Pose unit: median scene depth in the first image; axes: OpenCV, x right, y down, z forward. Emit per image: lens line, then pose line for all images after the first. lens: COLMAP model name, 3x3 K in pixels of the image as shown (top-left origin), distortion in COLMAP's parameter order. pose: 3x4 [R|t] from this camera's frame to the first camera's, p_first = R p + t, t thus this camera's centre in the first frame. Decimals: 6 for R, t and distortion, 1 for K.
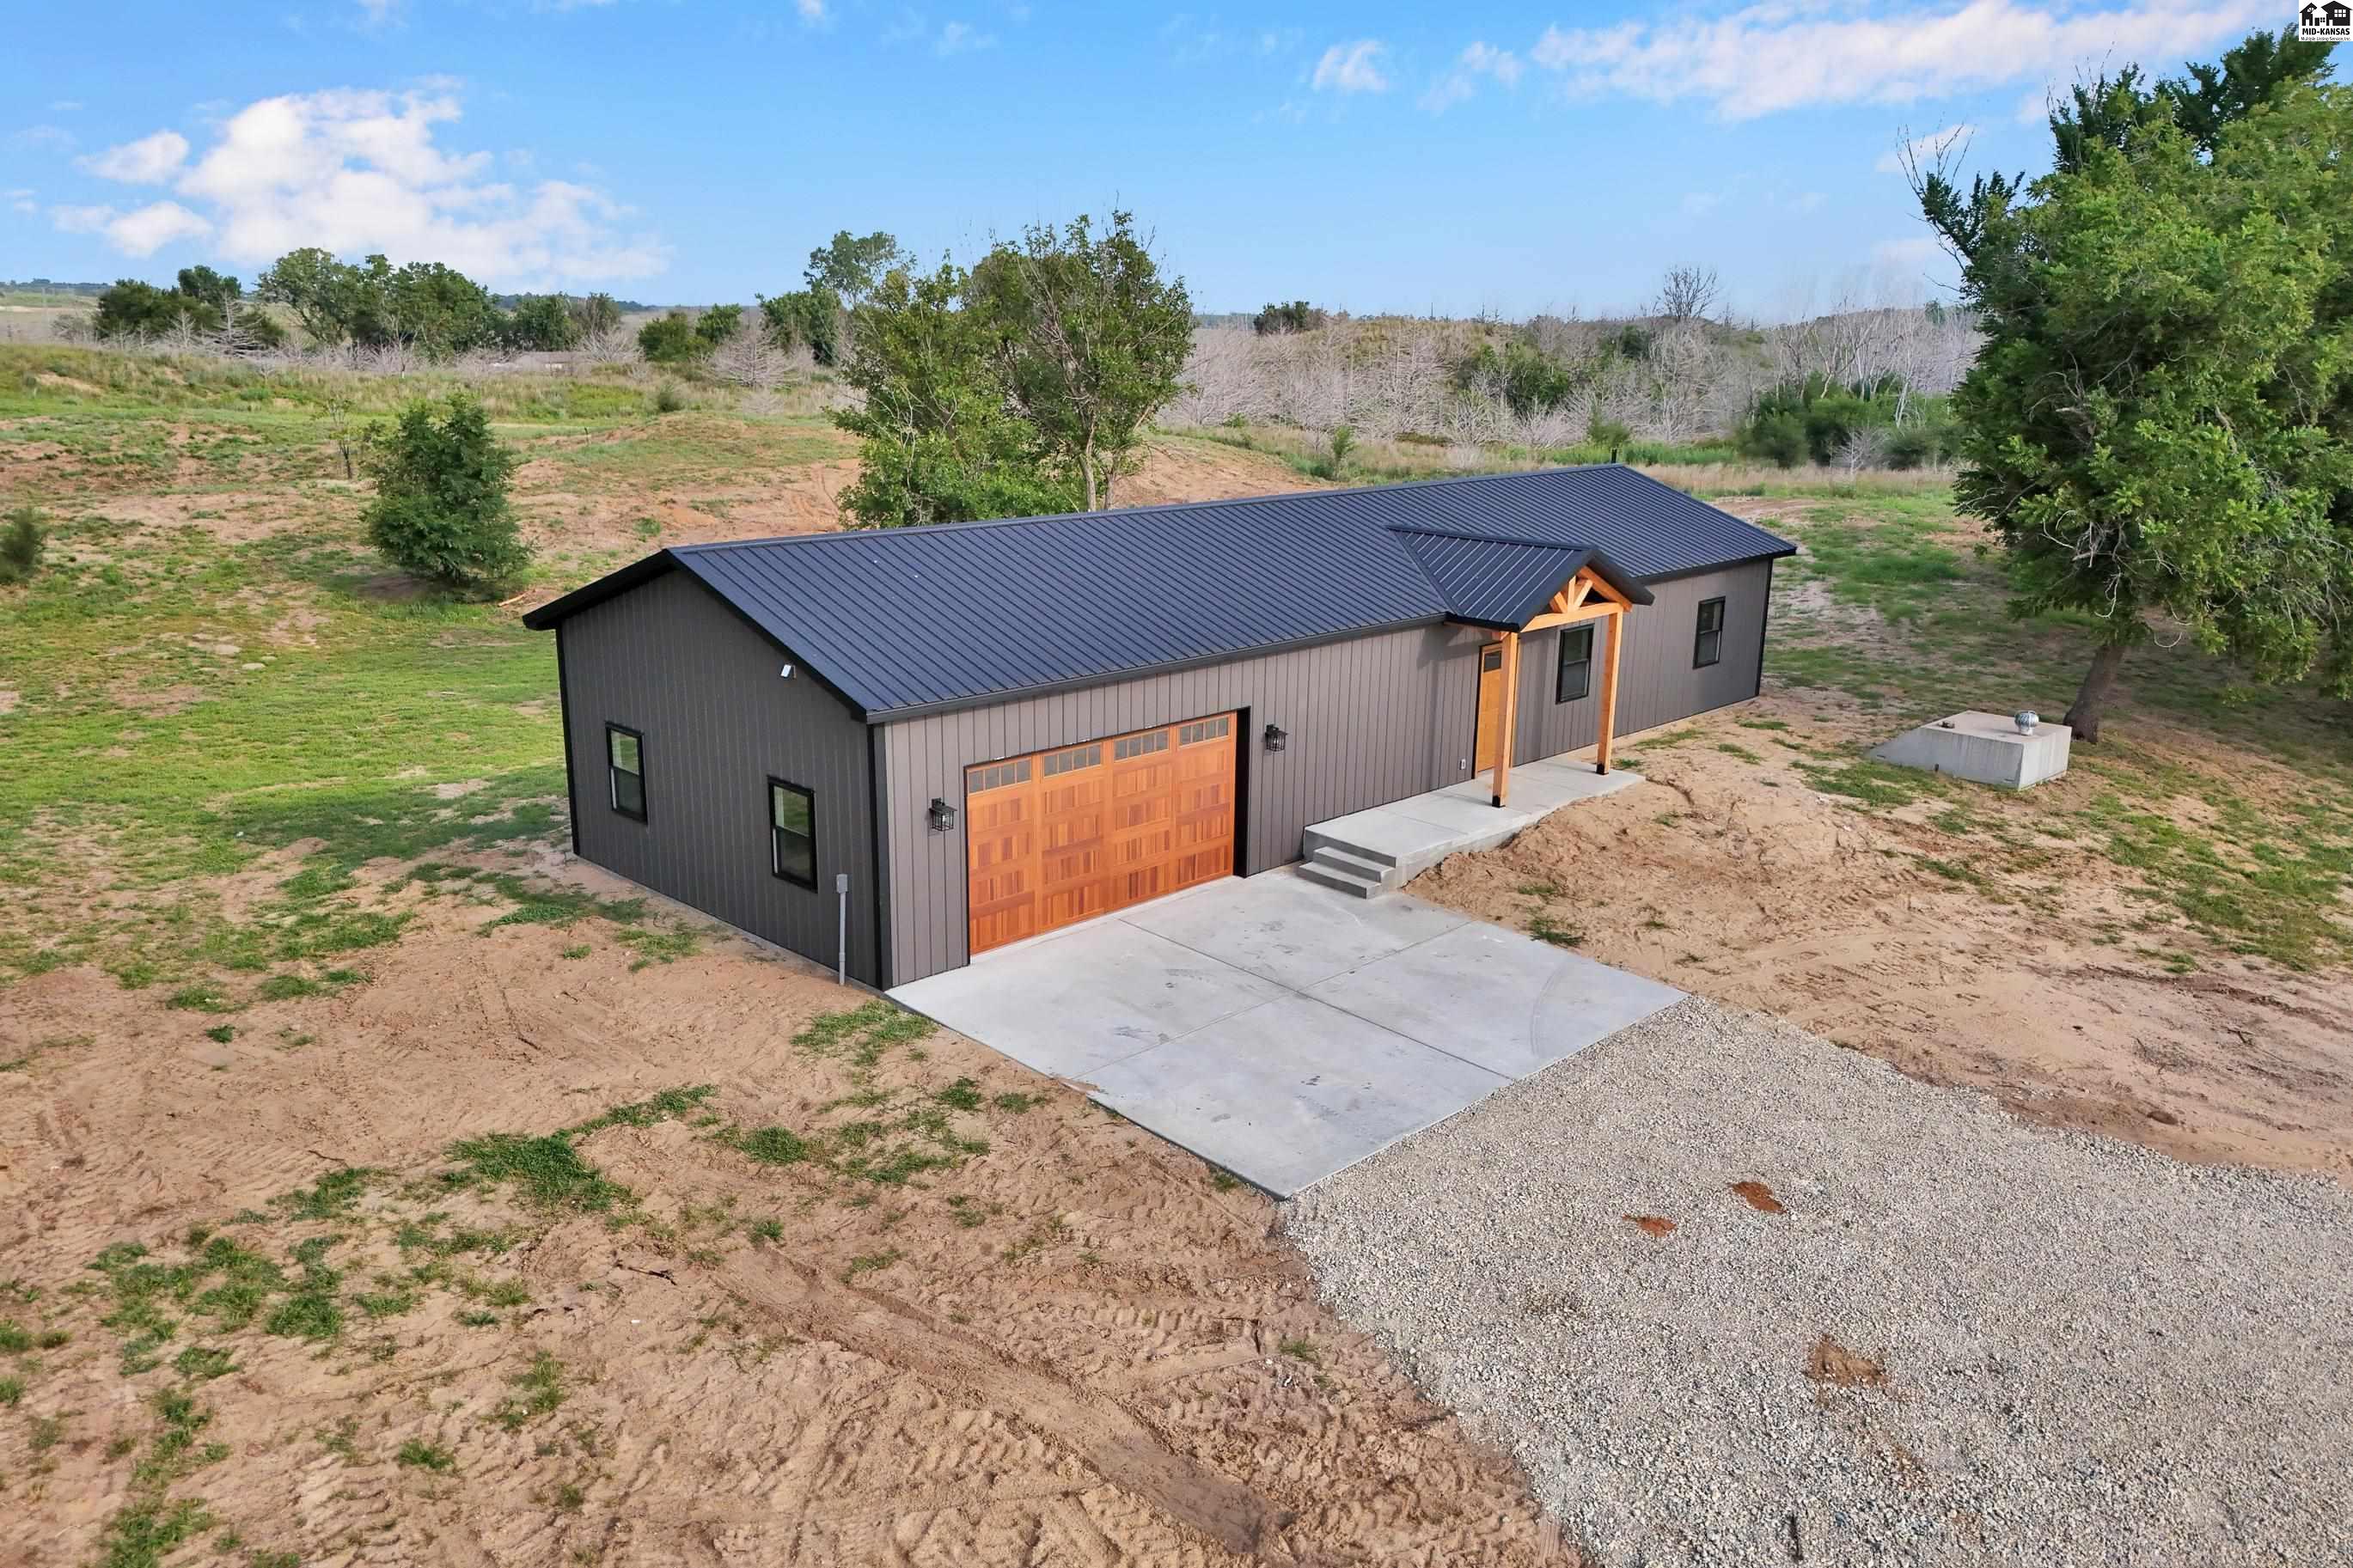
lens RADIAL K [[1737.3, 0, 1171.9], [0, 1737.3, 771.3], [0, 0, 1]] dist [0.060210, -0.048926]
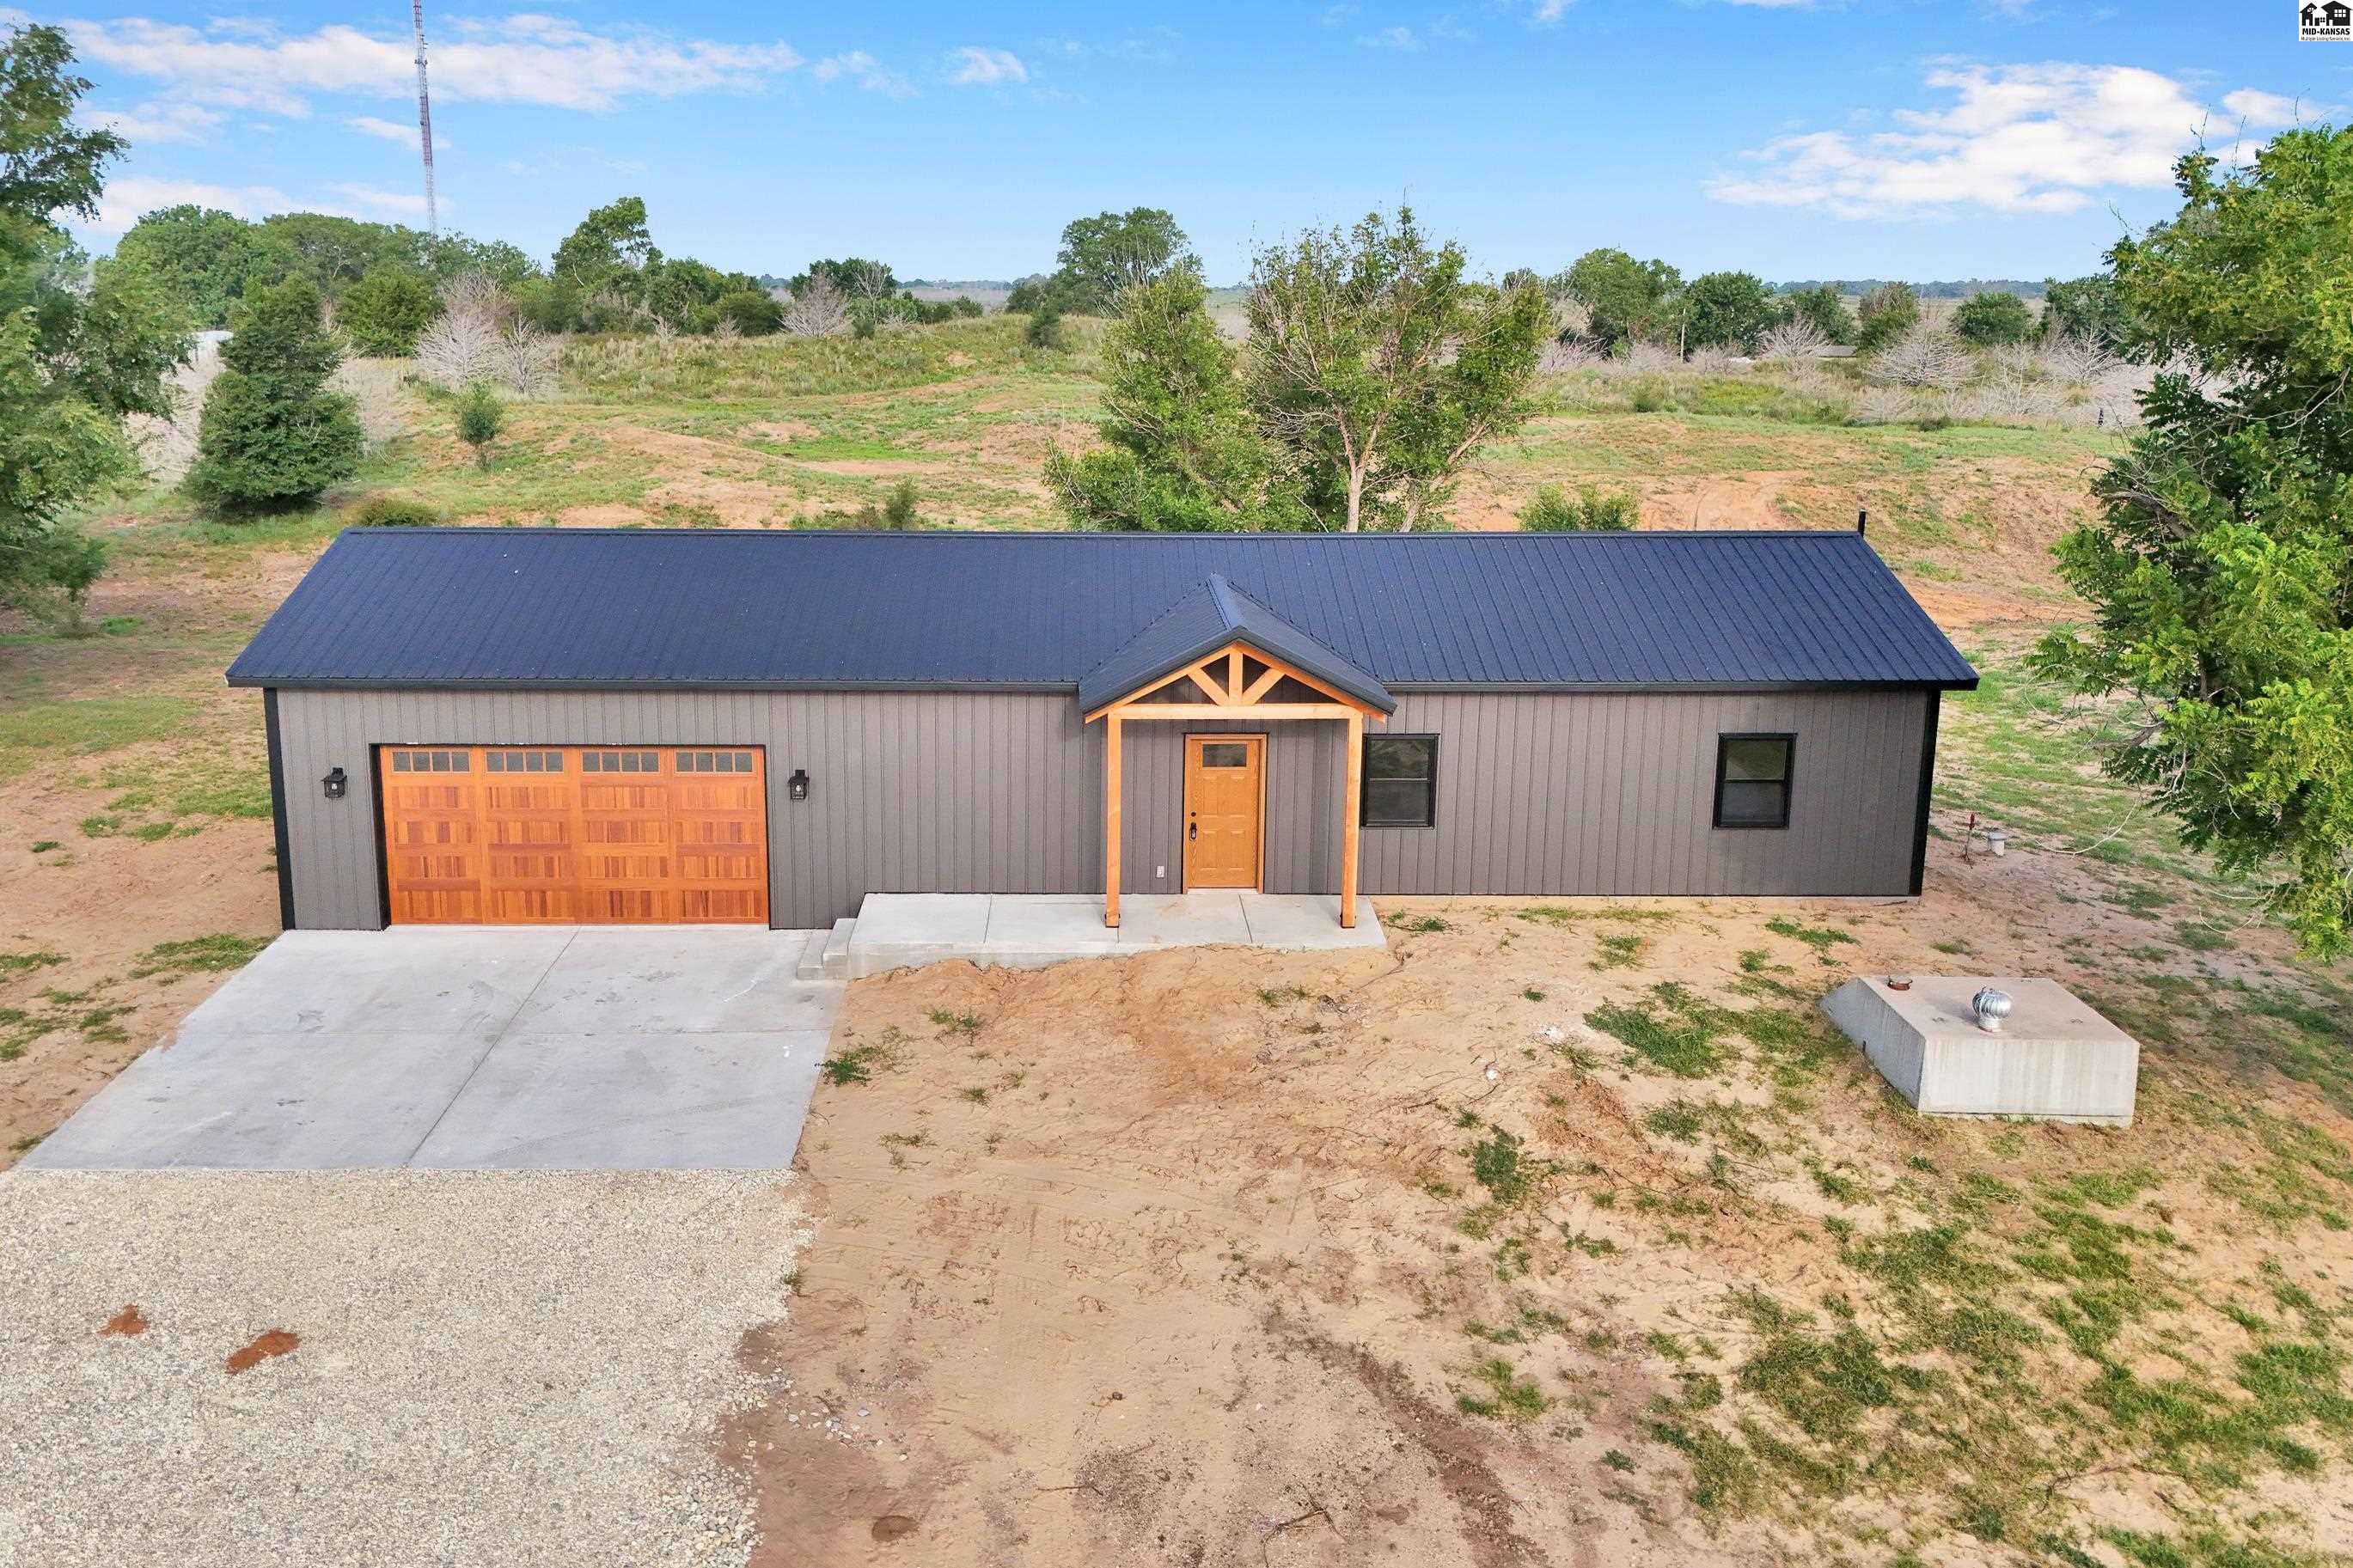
lens RADIAL K [[1837.6, 0, 1089.8], [0, 1837.6, 698.0], [0, 0, 1]] dist [0.037080, -0.012816]
pose [[0.709902, 0.139096, -0.690429, 0.882439], [-0.170597, 0.985071, 0.023047, -0.119883], [0.683327, 0.101424, 0.723033, 0.424970]]
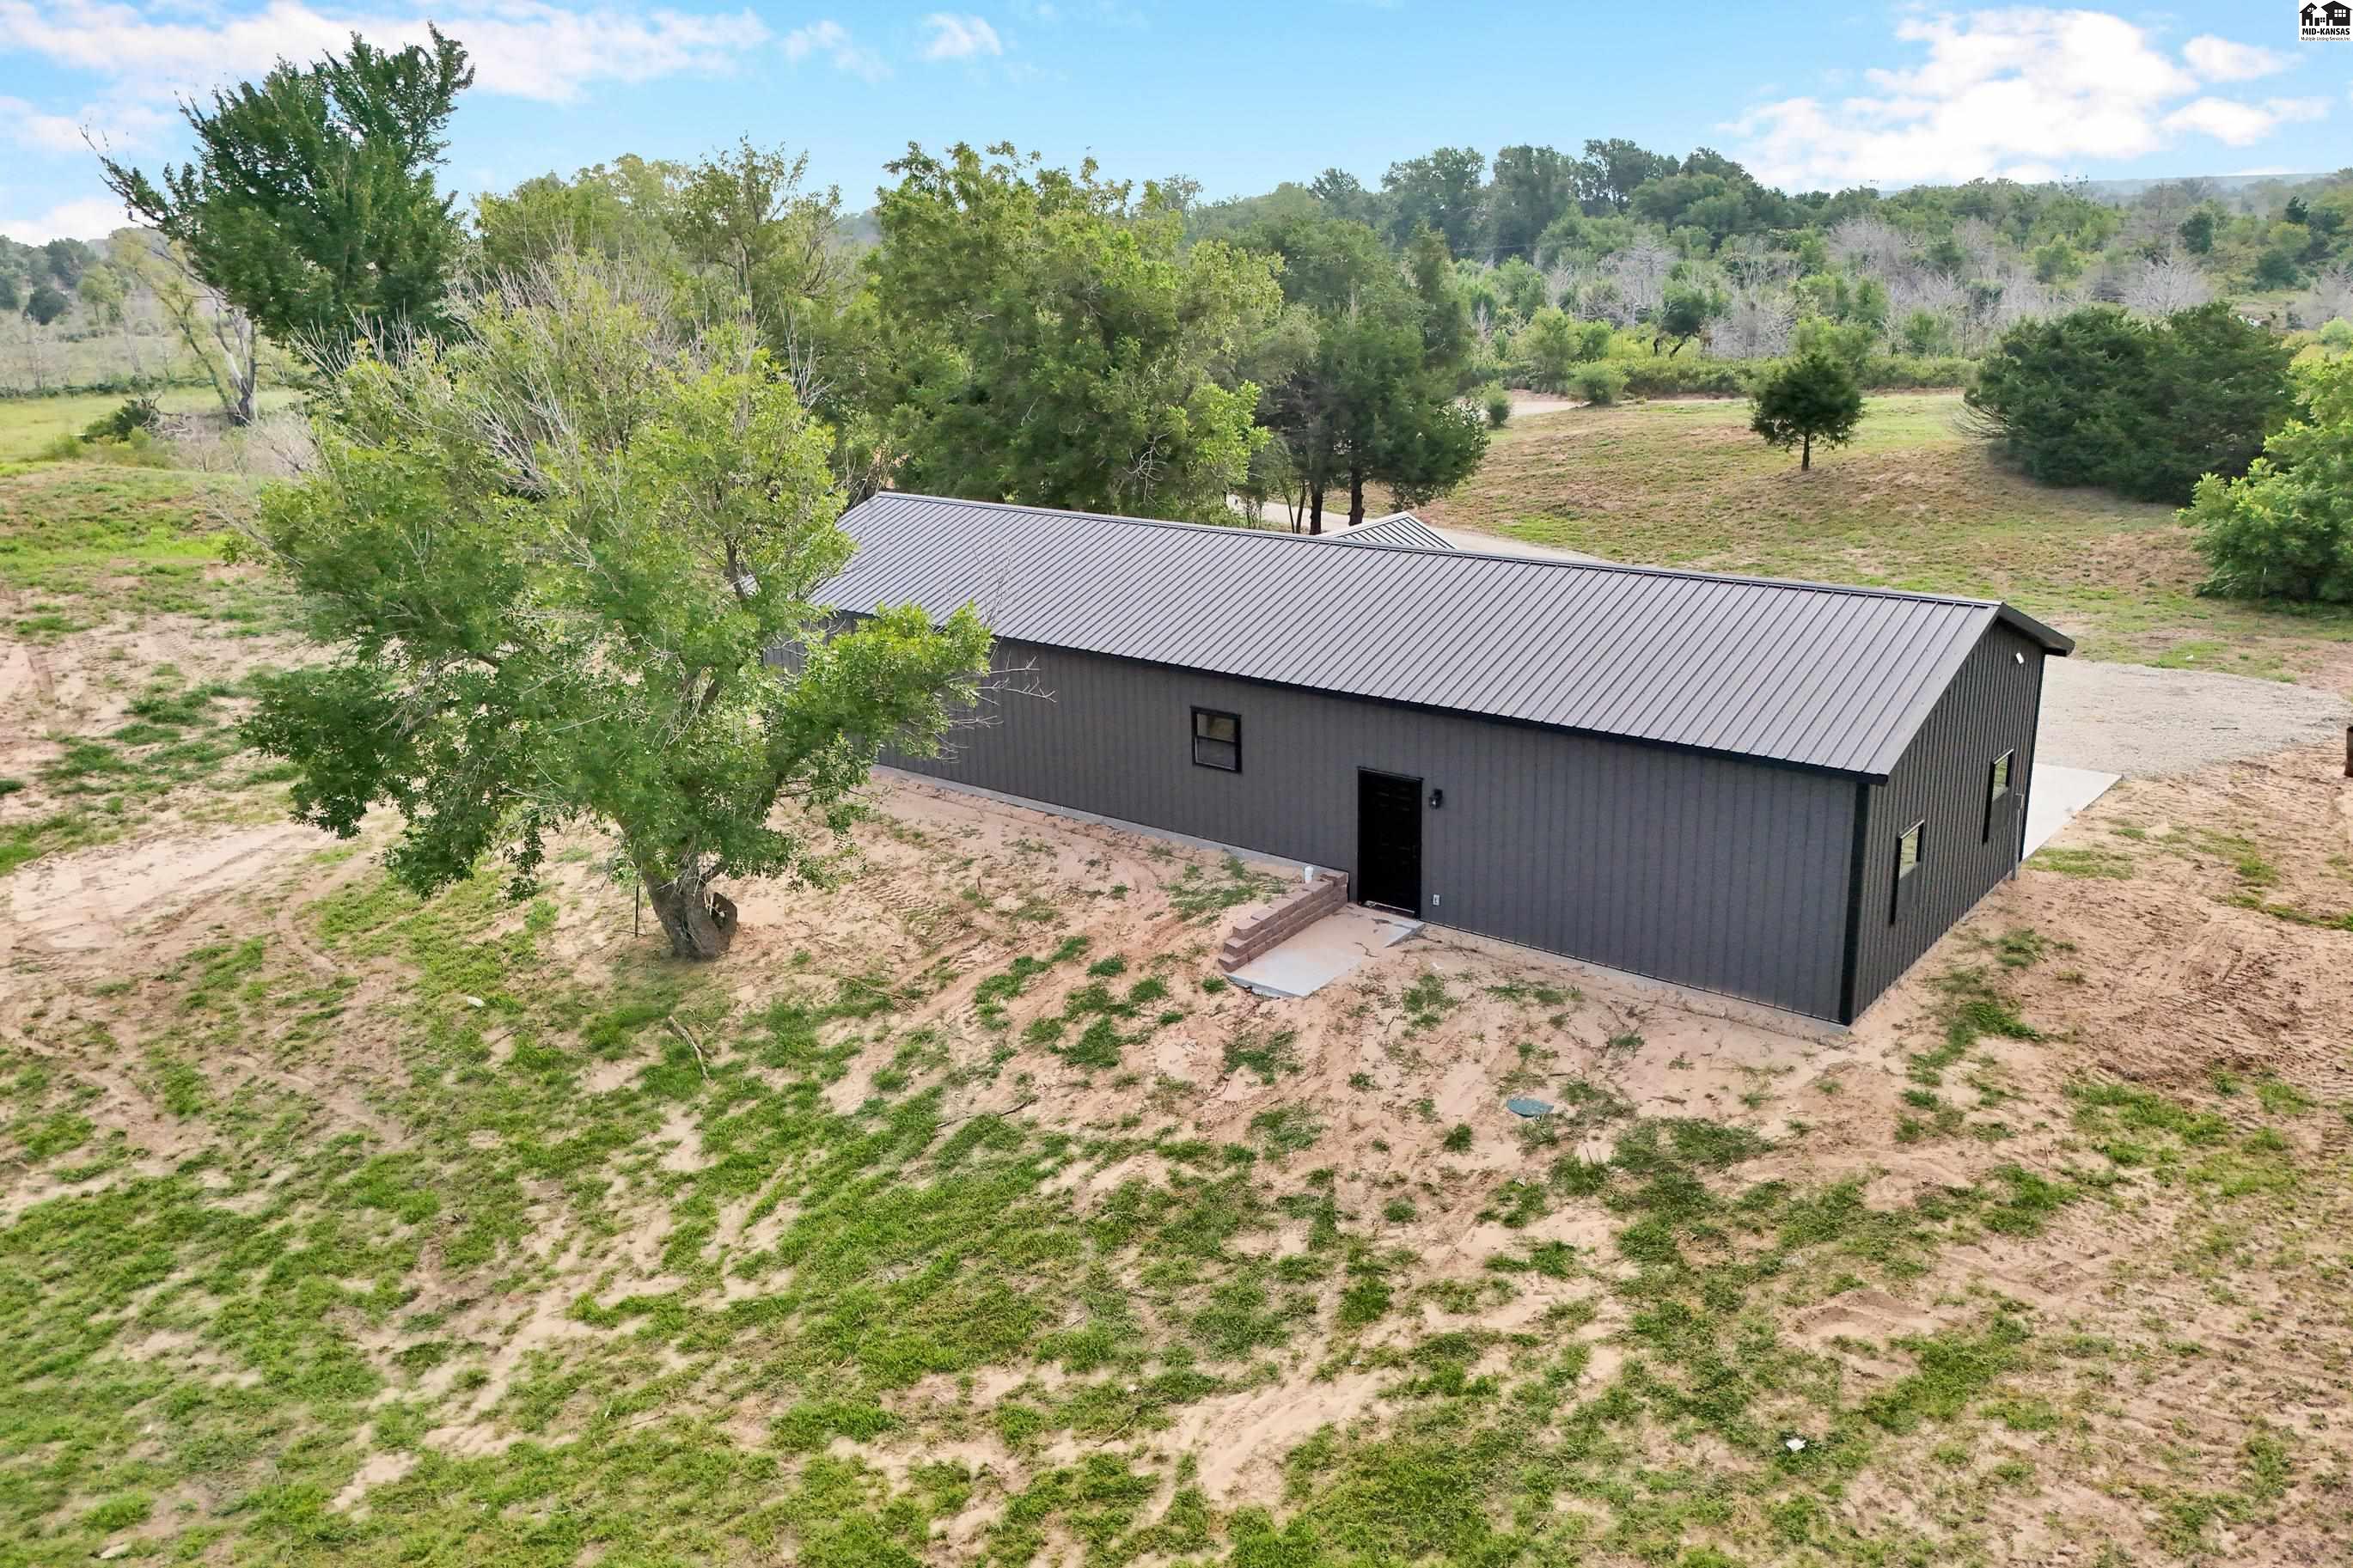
lens RADIAL K [[1849.2, 0, 1179.7], [0, 1849.2, 778.7], [0, 0, 1]] dist [0.071808, -0.060324]
pose [[-0.111814, -0.316378, 0.942020, -1.263008], [0.289185, 0.896577, 0.335442, -0.522476], [-0.950721, 0.309925, -0.008758, 1.422708]]
